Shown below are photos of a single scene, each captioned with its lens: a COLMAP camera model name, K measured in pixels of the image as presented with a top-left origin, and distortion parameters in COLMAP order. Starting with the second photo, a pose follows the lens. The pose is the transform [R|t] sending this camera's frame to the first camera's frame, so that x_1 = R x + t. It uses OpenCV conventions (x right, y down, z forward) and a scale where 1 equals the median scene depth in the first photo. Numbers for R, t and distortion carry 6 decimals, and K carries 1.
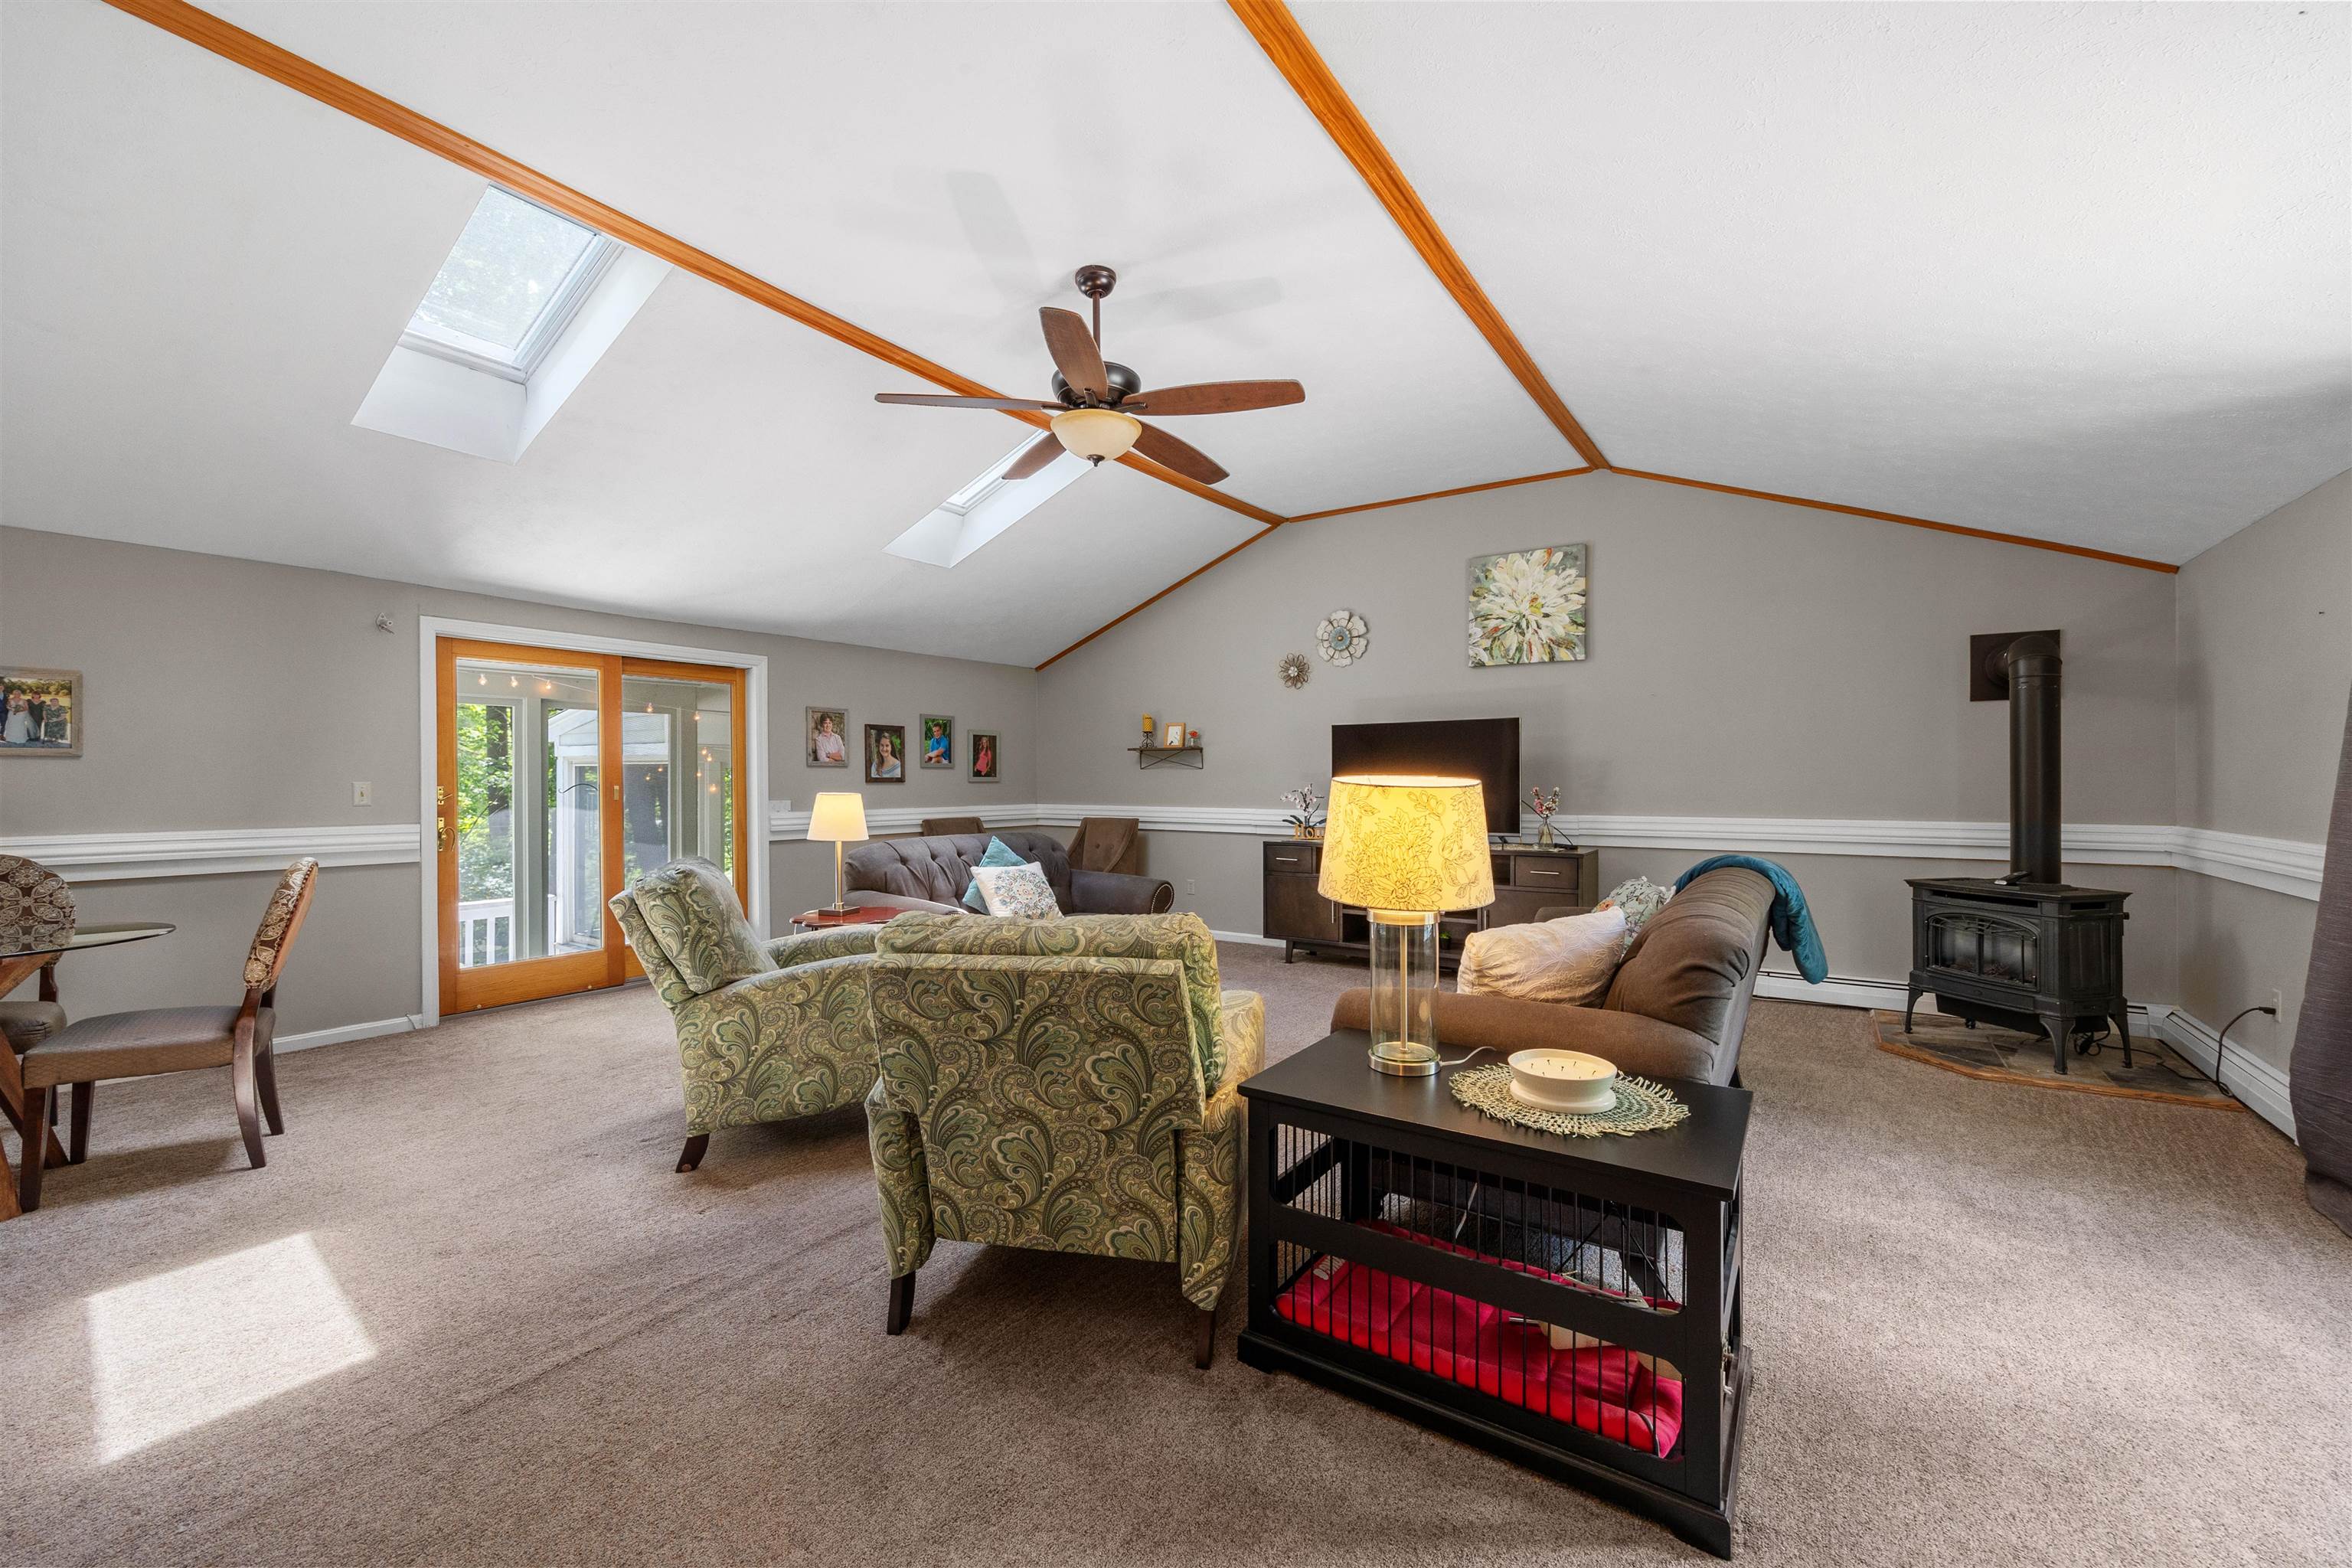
lens RADIAL K [[943.0, 0, 1166.2], [0, 943.0, 772.0], [0, 0, 1]] dist [0.000183, -0.000110]
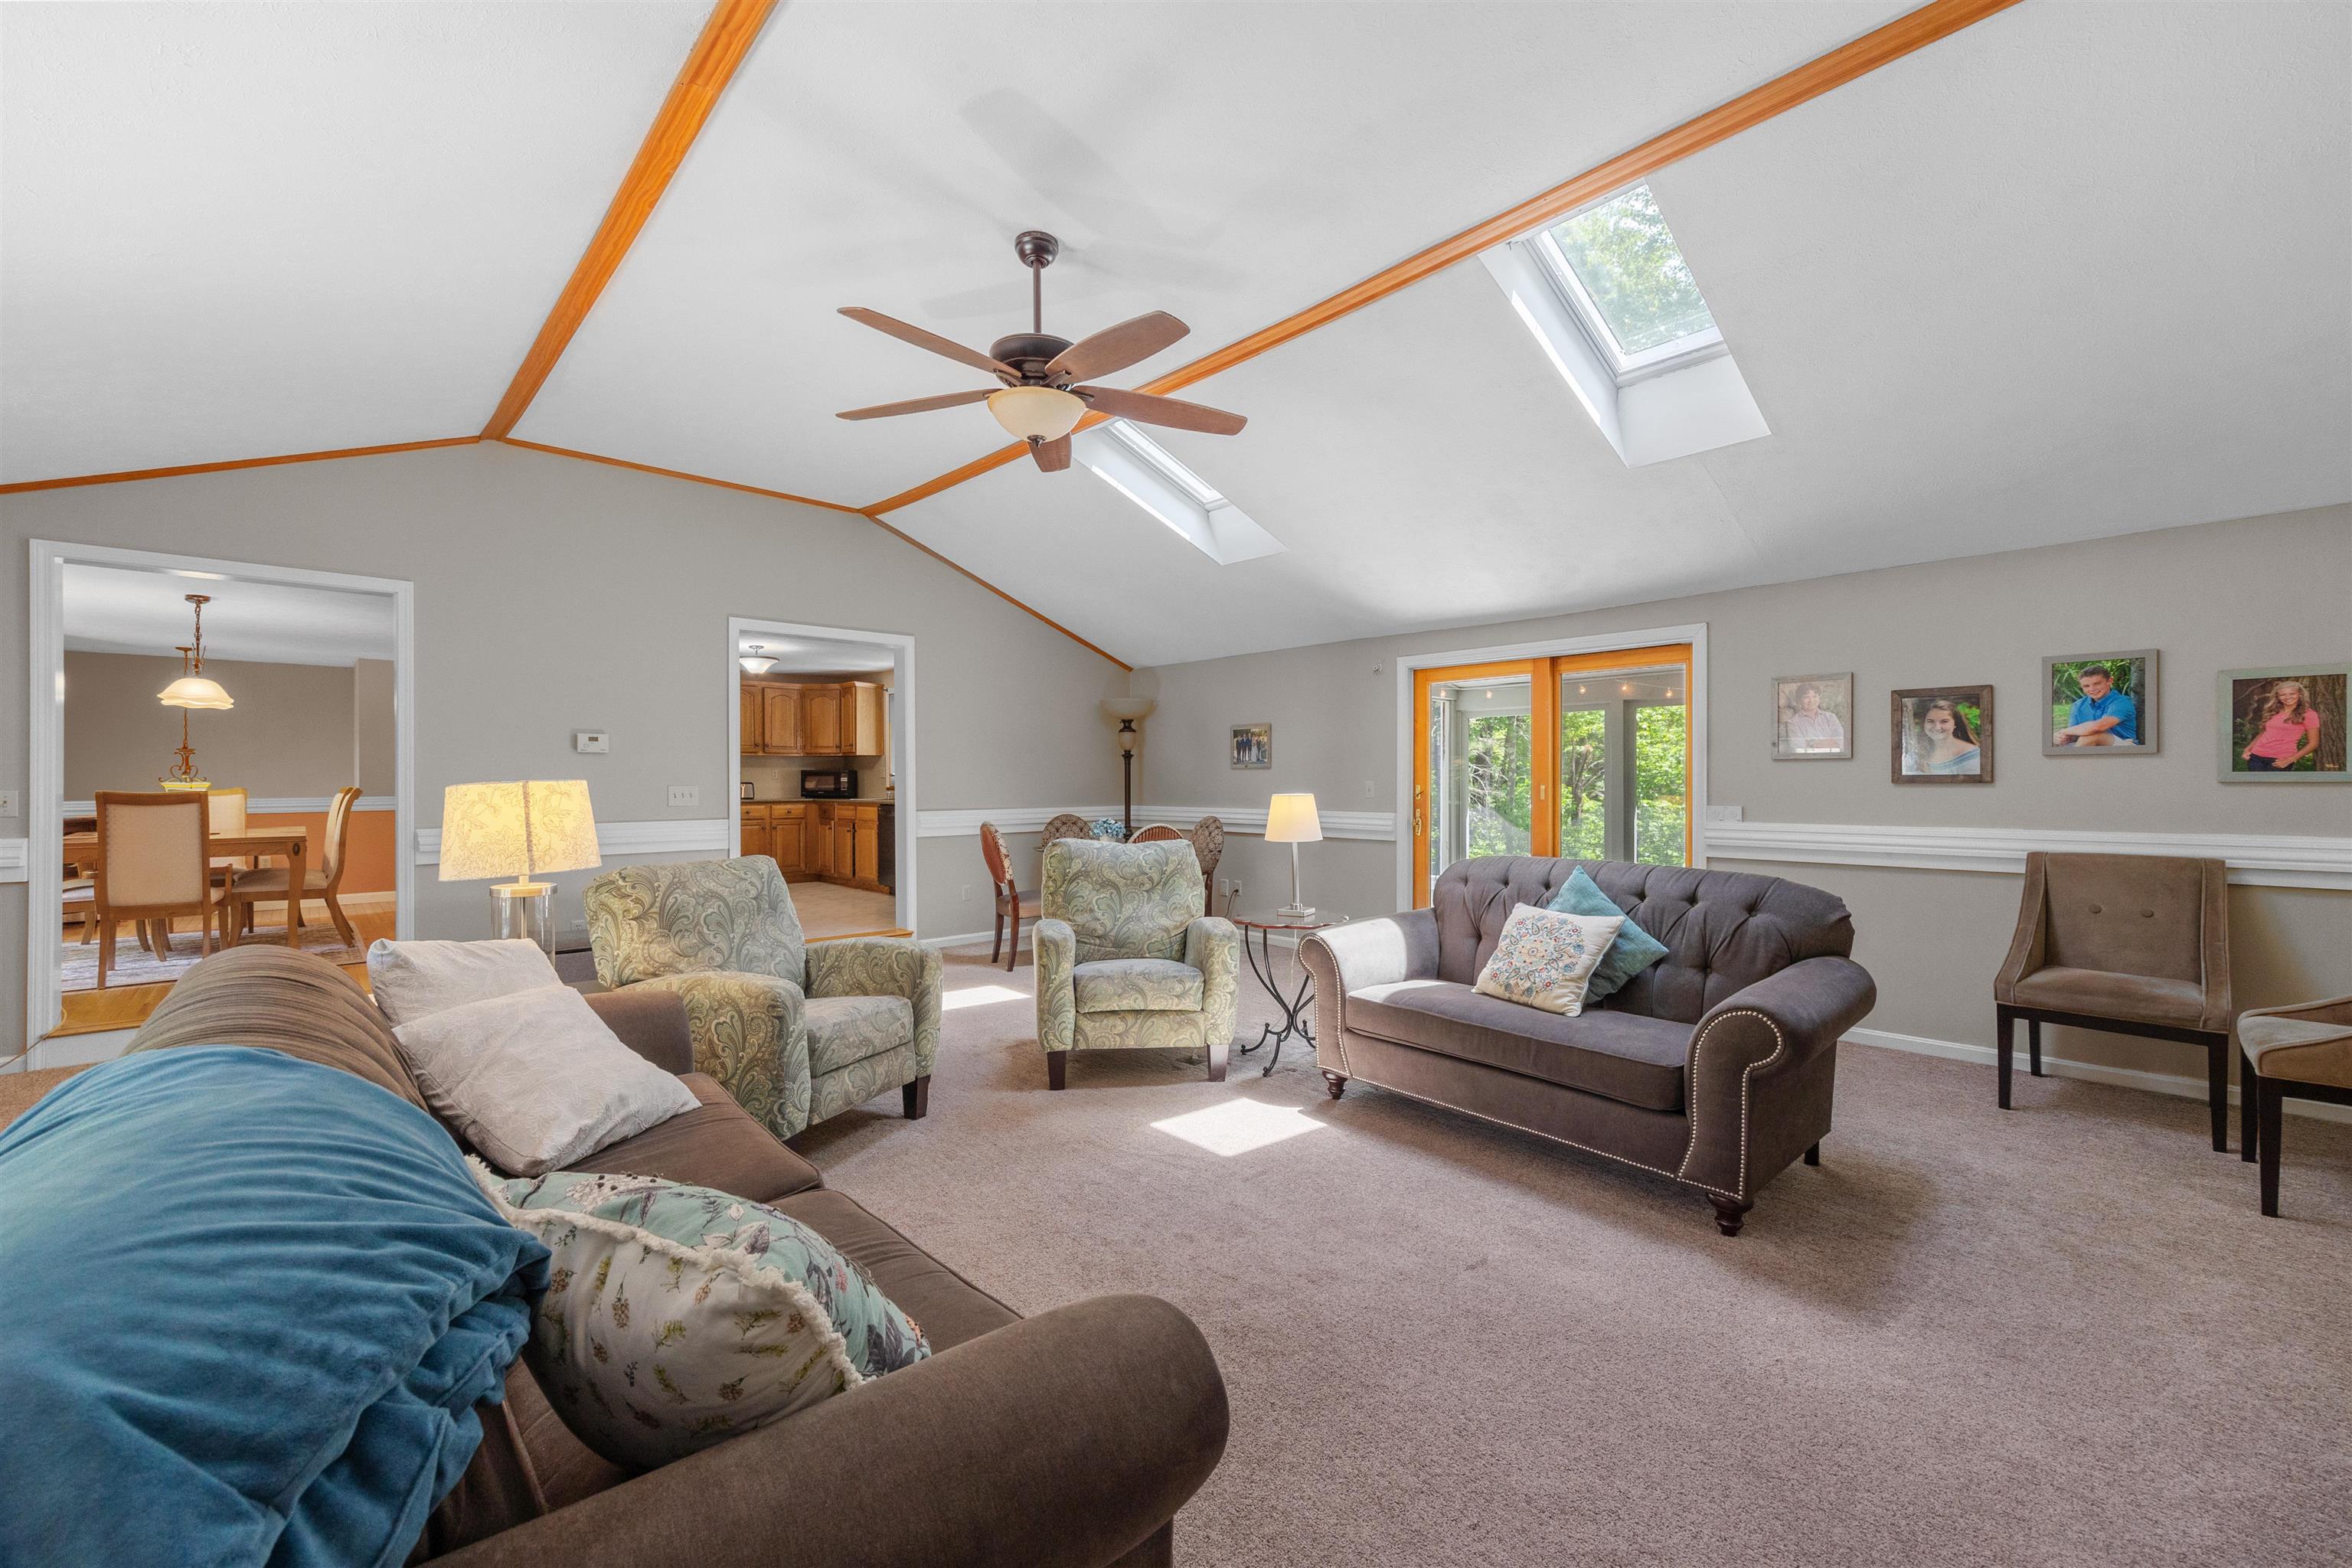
lens RADIAL K [[943.0, 0, 1166.2], [0, 943.0, 772.0], [0, 0, 1]] dist [0.000183, -0.000110]
pose [[-0.235105, -0.004900, -0.971958, 0.402681], [0.010591, 0.999915, -0.007603, 0.003358], [0.971912, -0.012082, -0.235033, 0.670212]]
